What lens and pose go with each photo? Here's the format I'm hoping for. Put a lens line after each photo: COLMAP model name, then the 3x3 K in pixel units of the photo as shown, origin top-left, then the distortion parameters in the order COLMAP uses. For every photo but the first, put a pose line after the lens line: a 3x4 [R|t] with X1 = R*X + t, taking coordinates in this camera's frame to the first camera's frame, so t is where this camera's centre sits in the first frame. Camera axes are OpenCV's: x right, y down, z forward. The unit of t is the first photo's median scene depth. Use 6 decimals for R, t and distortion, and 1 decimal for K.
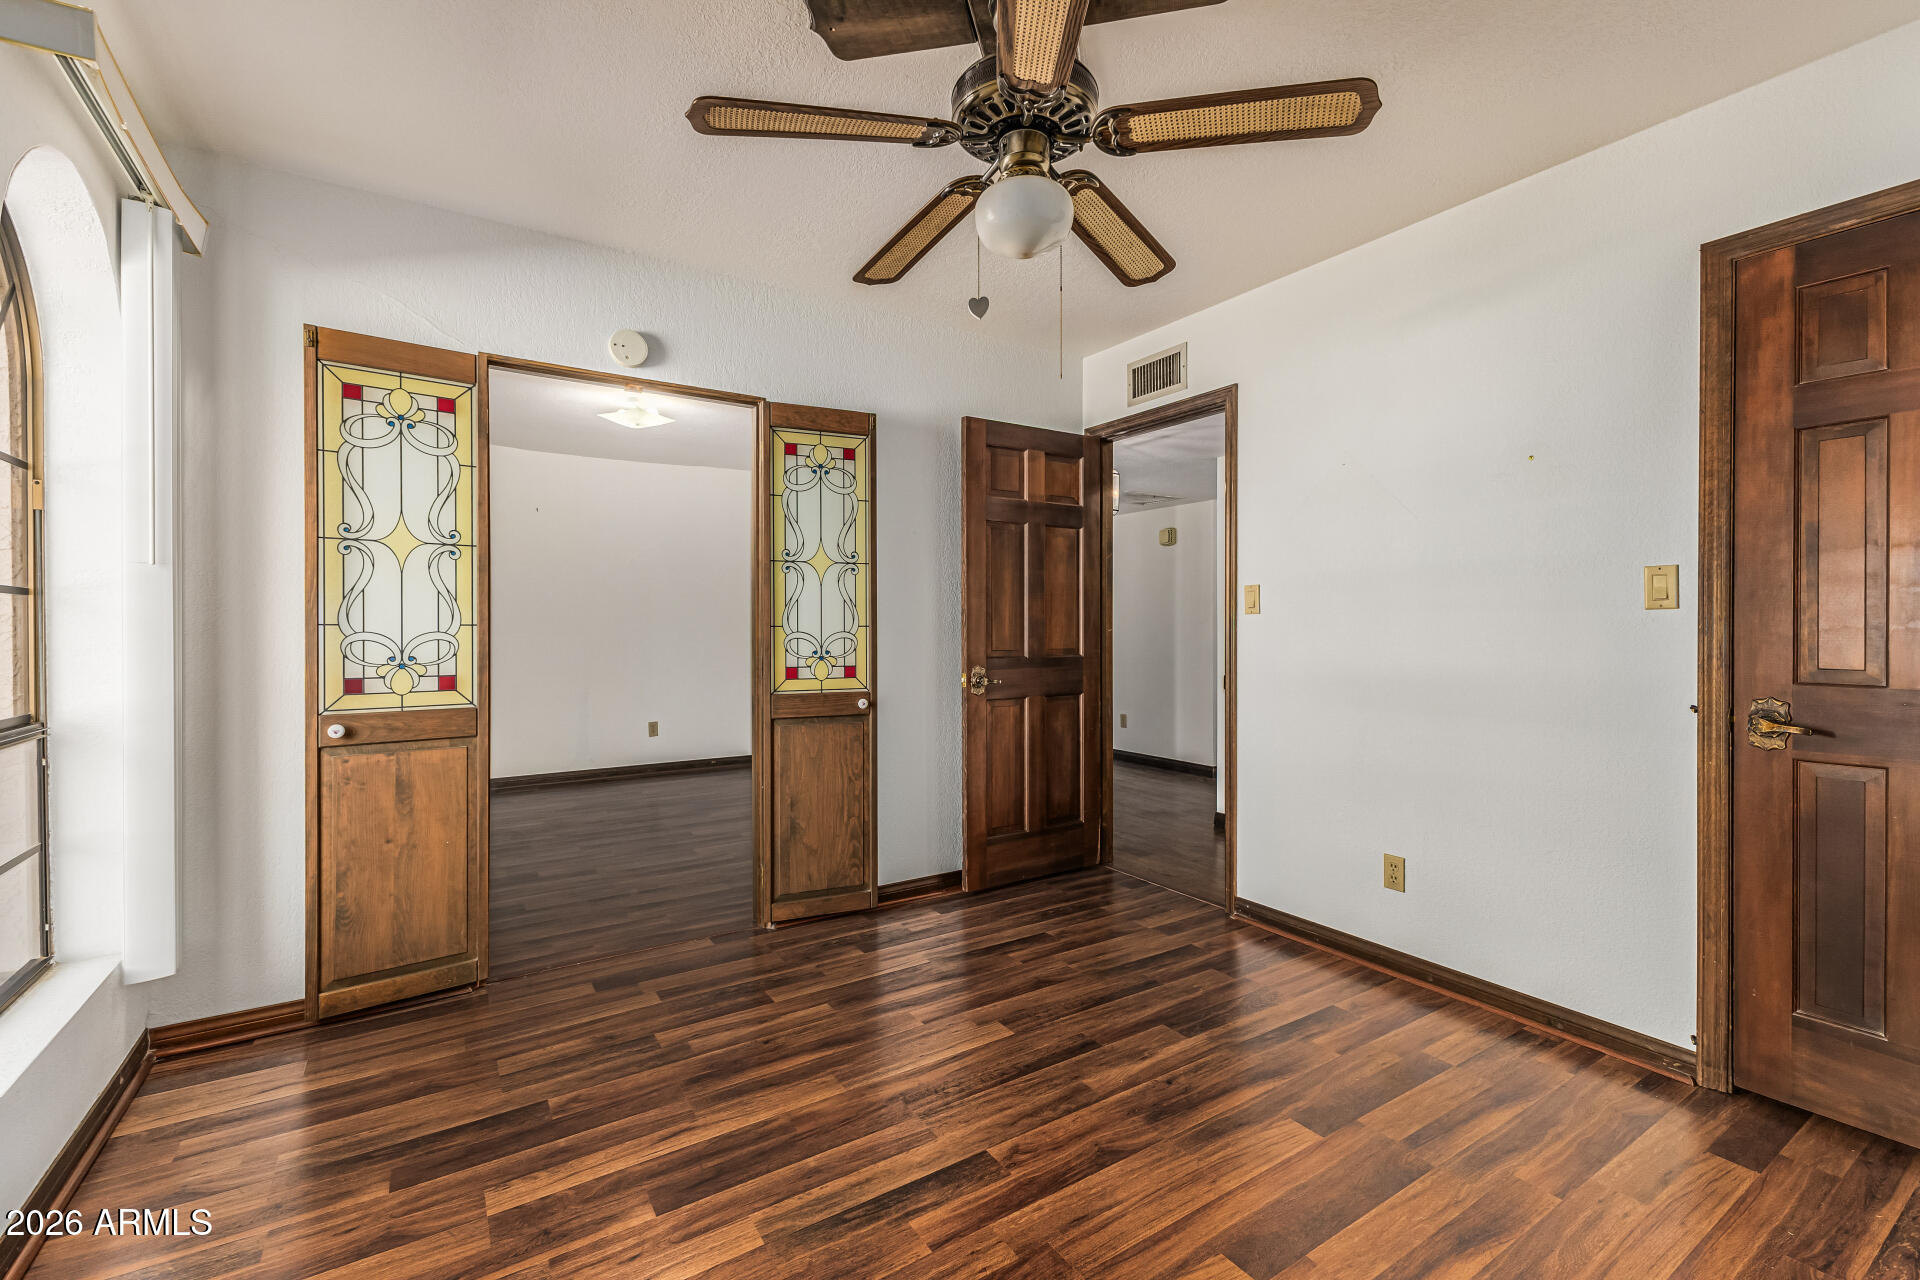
lens RADIAL K [[829.0, 0, 964.3], [0, 829.0, 632.9], [0, 0, 1]] dist [0.008208, -0.000323]
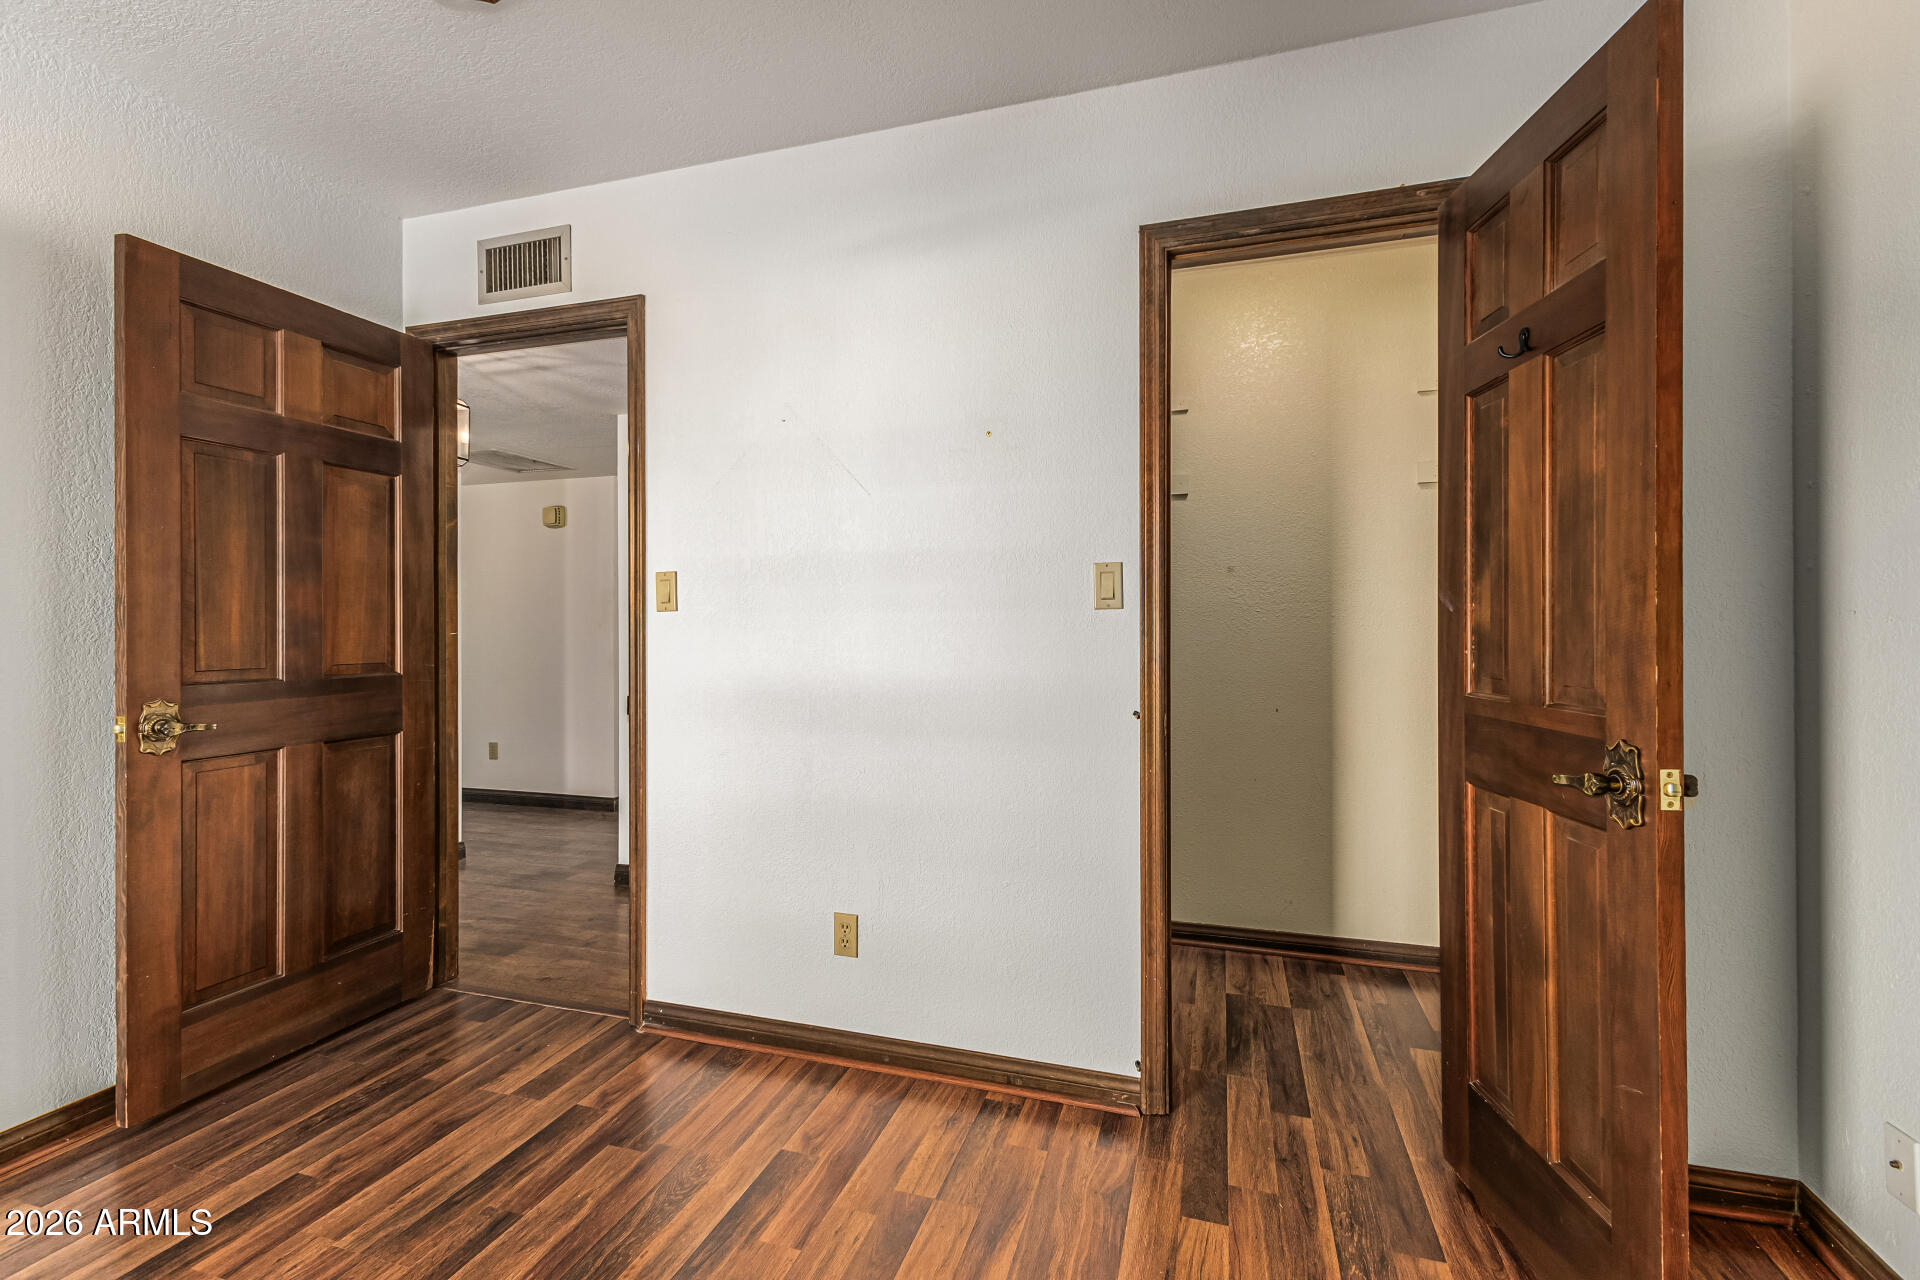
lens RADIAL K [[829.0, 0, 964.3], [0, 829.0, 632.9], [0, 0, 1]] dist [0.008208, -0.000323]
pose [[0.772395, -0.002124, 0.635139, 0.076320], [0.004831, 0.999985, -0.002530, -0.000434], [-0.635124, 0.005022, 0.772394, 0.240323]]
